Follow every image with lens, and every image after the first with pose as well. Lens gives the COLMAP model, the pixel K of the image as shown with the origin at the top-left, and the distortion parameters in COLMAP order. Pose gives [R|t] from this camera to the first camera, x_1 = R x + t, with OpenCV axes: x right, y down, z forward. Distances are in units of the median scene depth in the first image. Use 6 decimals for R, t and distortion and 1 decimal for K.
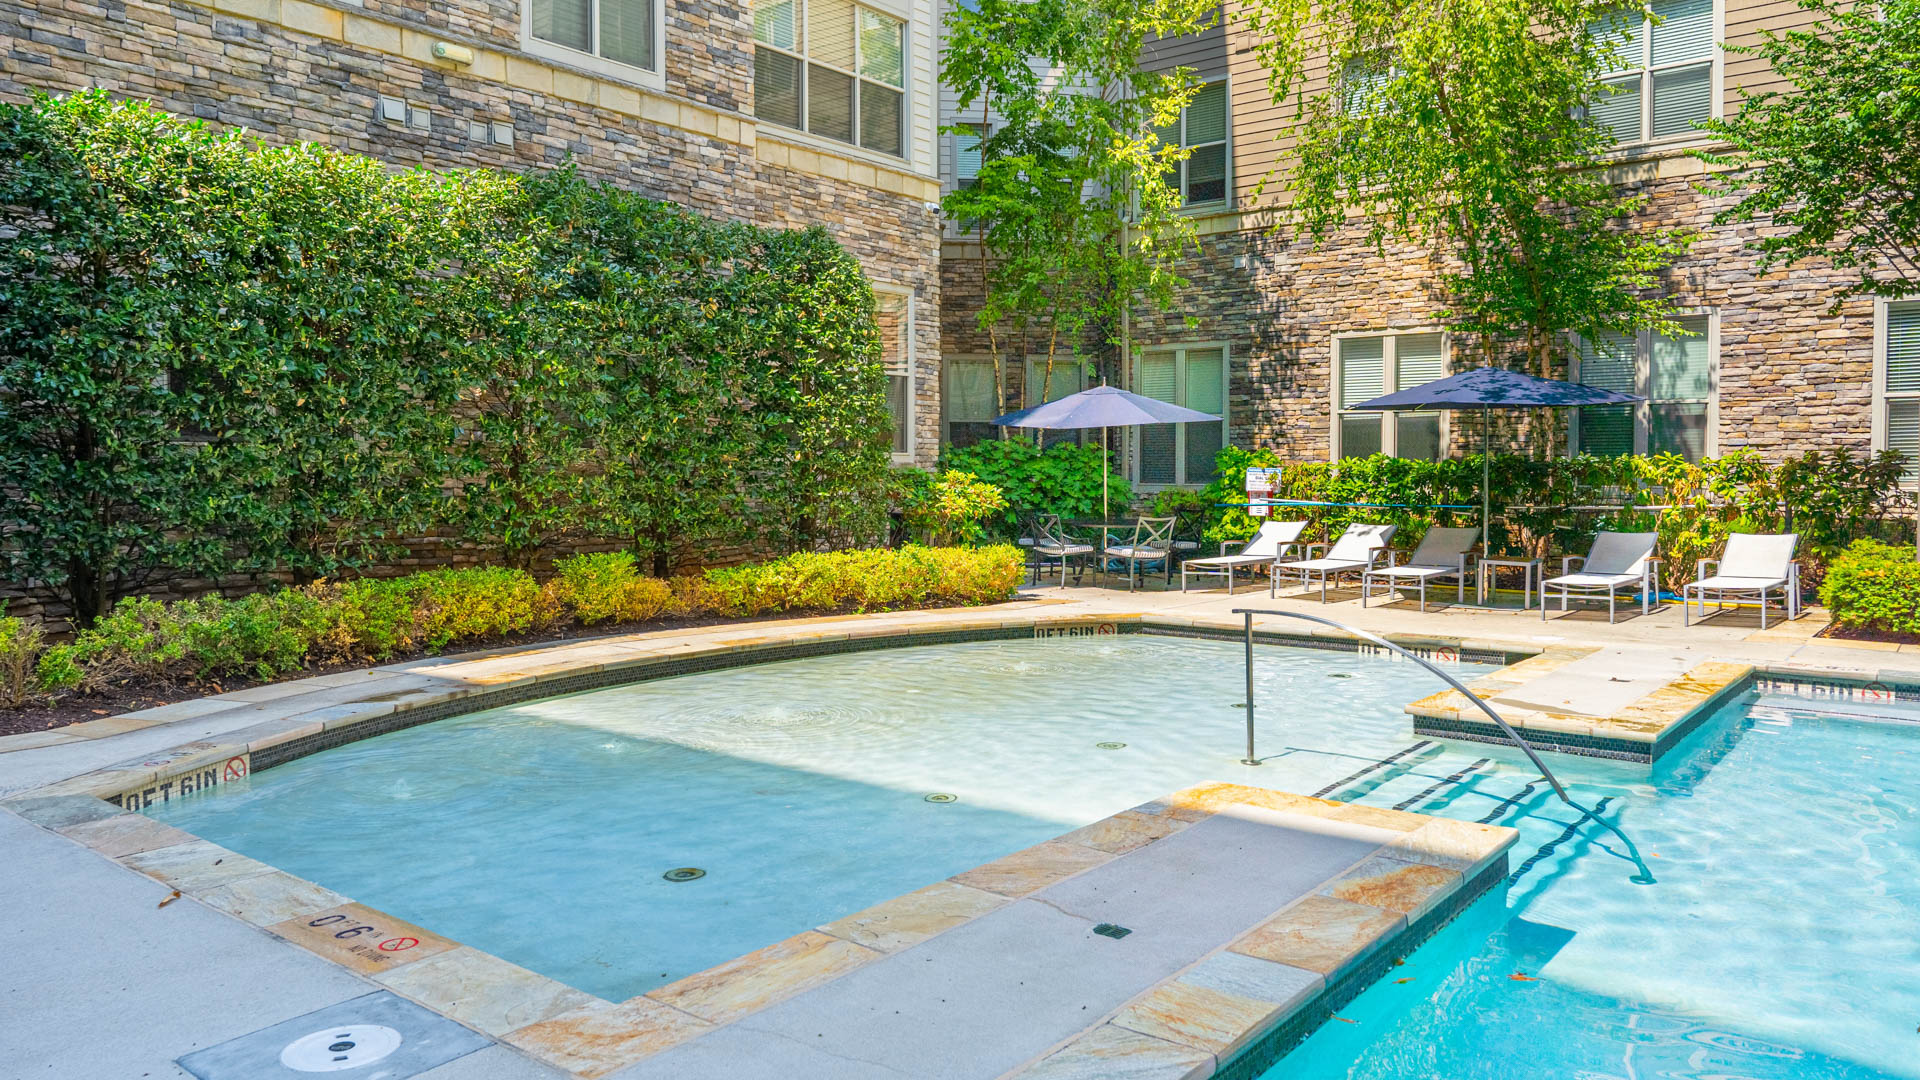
lens RADIAL K [[1298.6, 0, 943.2], [0, 1298.6, 531.4], [0, 0, 1]] dist [-0.018230, 0.015384]
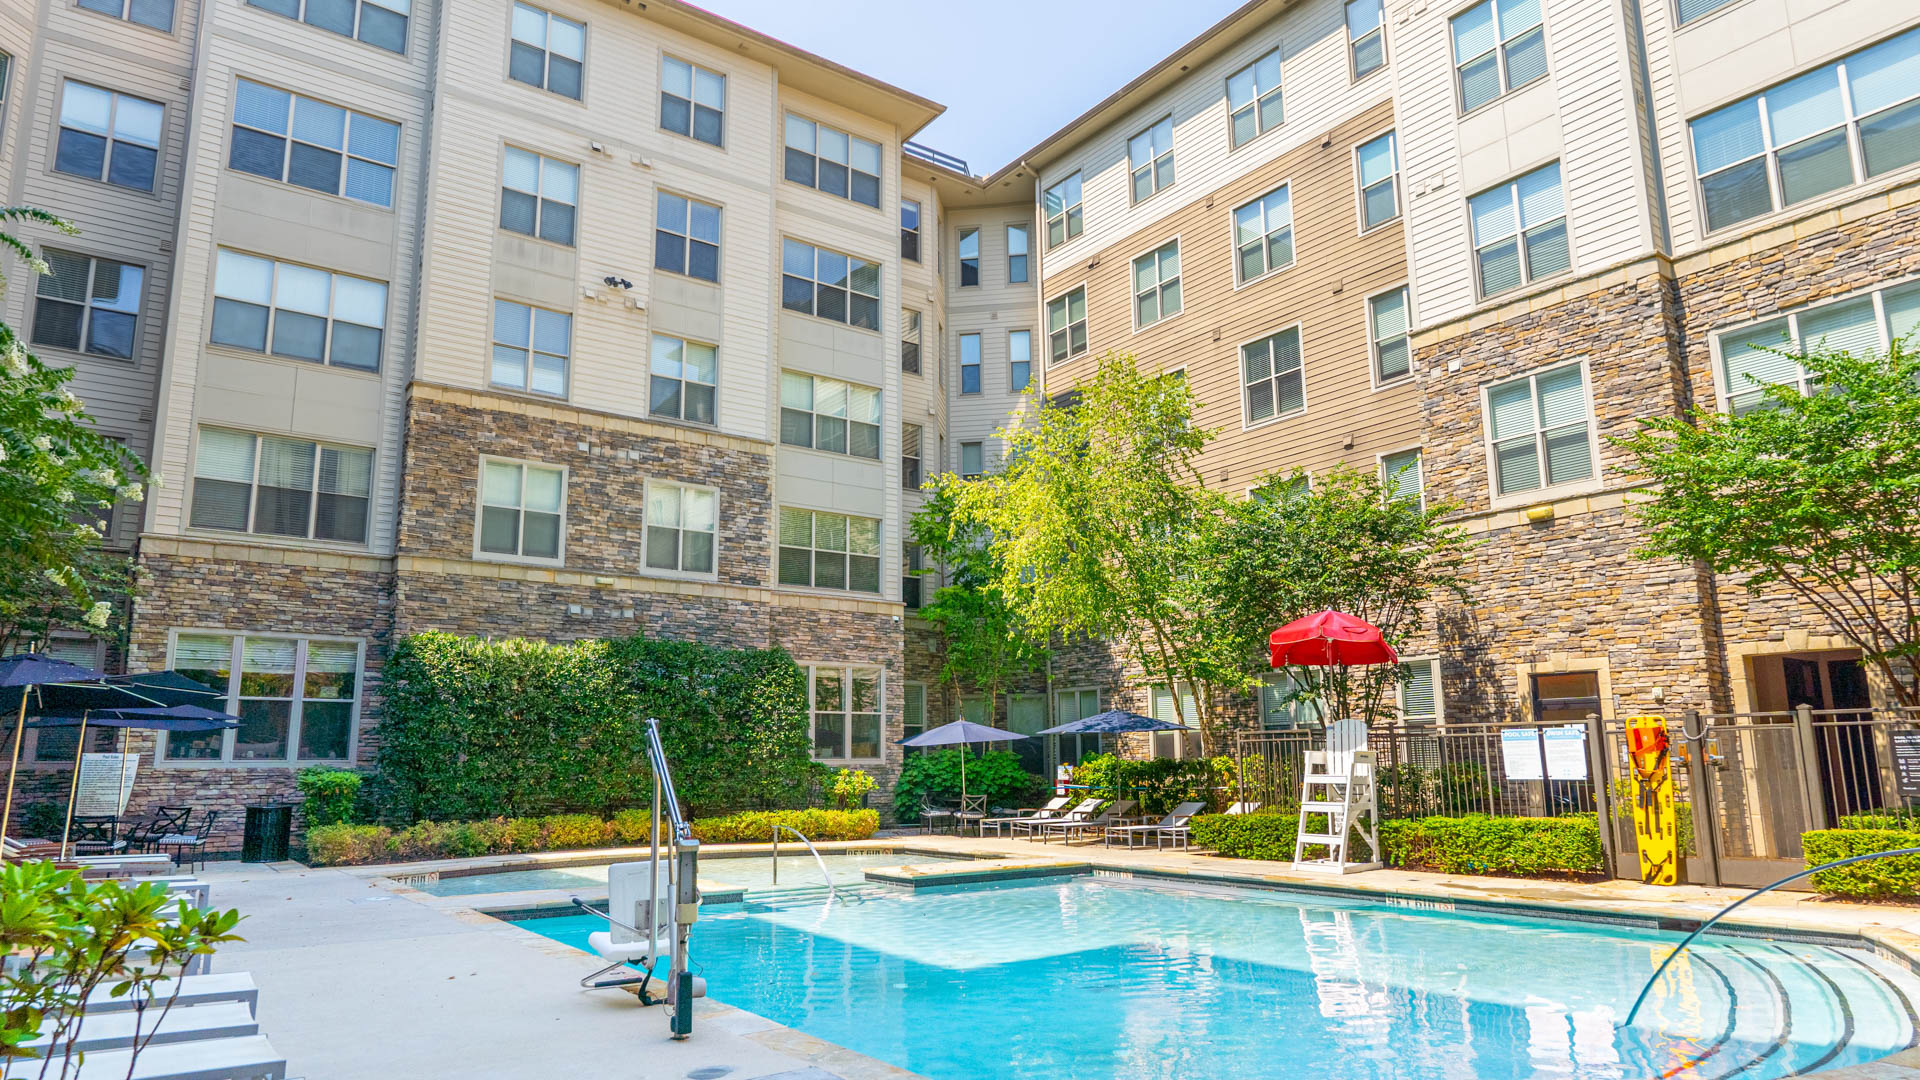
lens RADIAL K [[1094.8, 0, 937.5], [0, 1094.8, 589.8], [0, 0, 1]] dist [-0.000140, -0.001313]
pose [[0.966406, -0.046572, -0.252764, 0.570824], [-0.006003, 0.979087, -0.203352, 0.021621], [0.256949, 0.198038, 0.945917, -0.553842]]
